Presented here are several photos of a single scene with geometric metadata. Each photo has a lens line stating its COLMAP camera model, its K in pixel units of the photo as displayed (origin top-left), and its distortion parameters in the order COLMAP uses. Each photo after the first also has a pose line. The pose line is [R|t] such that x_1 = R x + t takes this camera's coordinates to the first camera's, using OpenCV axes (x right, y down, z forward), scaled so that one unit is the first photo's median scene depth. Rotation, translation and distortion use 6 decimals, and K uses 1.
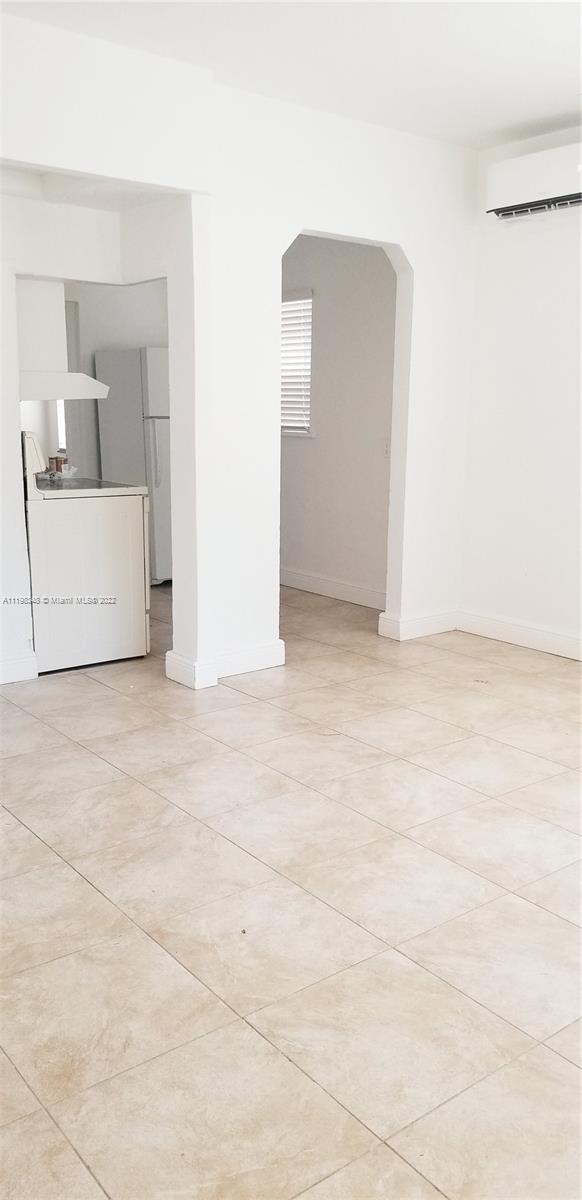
lens RADIAL K [[940.5, 0, 295.6], [0, 940.5, 587.3], [0, 0, 1]] dist [0.131160, -0.030991]
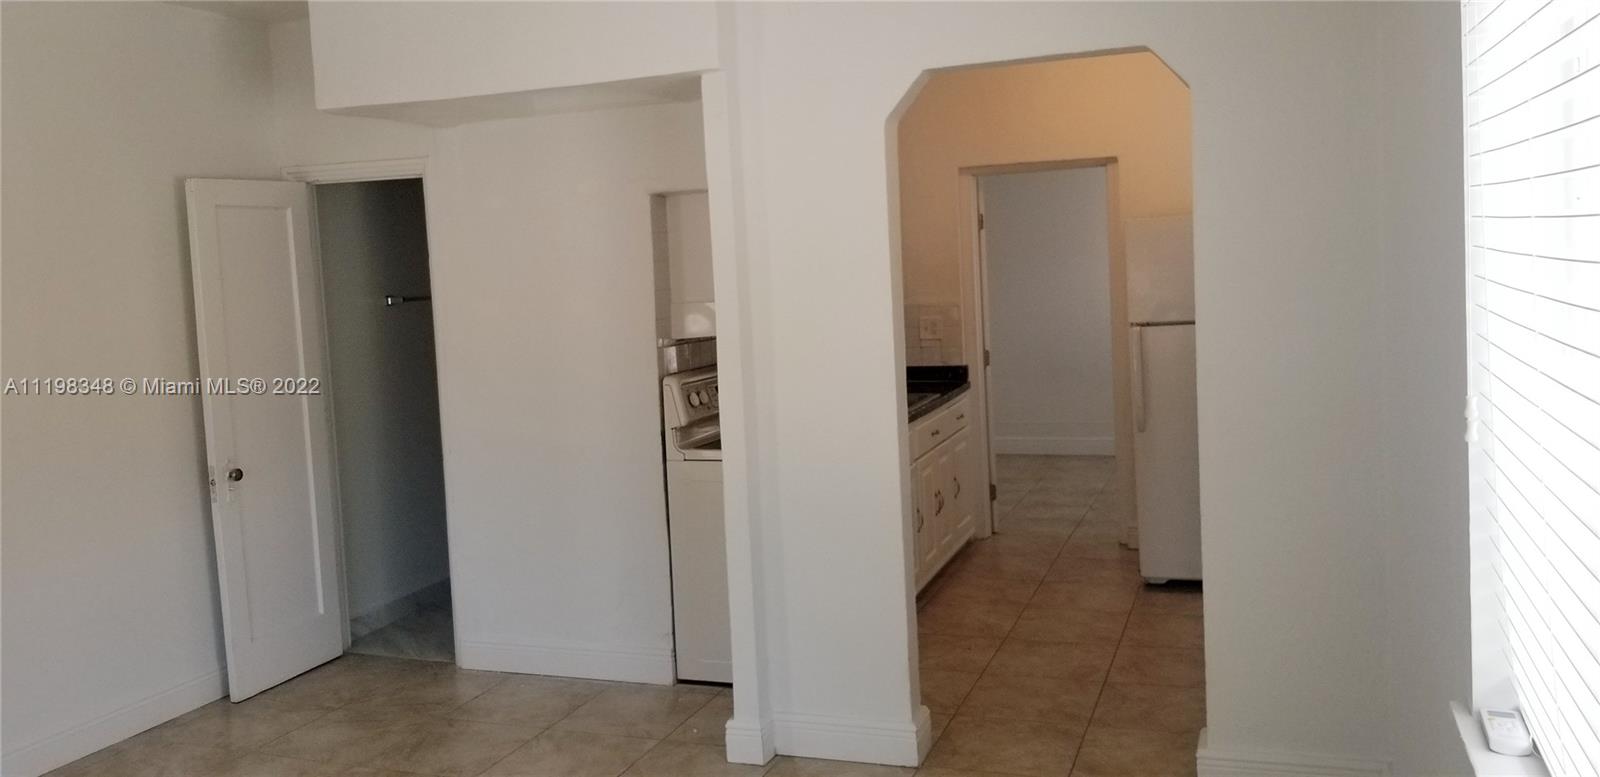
lens RADIAL K [[1253.9, 0, 805.7], [0, 1253.9, 384.2], [0, 0, 1]] dist [0.131160, -0.030991]
pose [[0.530769, 0.048183, -0.846146, 0.676989], [-0.108089, 0.994078, -0.011196, -0.155961], [0.840595, 0.097402, 0.532834, 0.525122]]
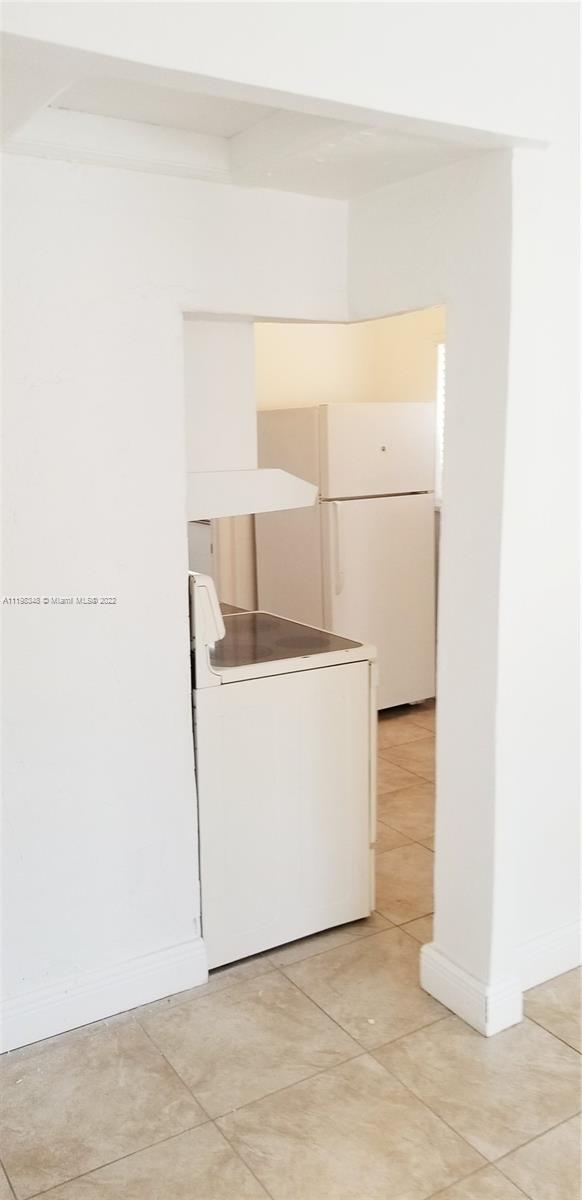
lens RADIAL K [[940.5, 0, 286.9], [0, 940.5, 618.4], [0, 0, 1]] dist [0.131160, -0.030991]
pose [[0.994455, 0.004324, -0.105071, -0.163465], [-0.003359, 0.999950, 0.009367, -0.141511], [0.105106, -0.008962, 0.994421, 0.418764]]
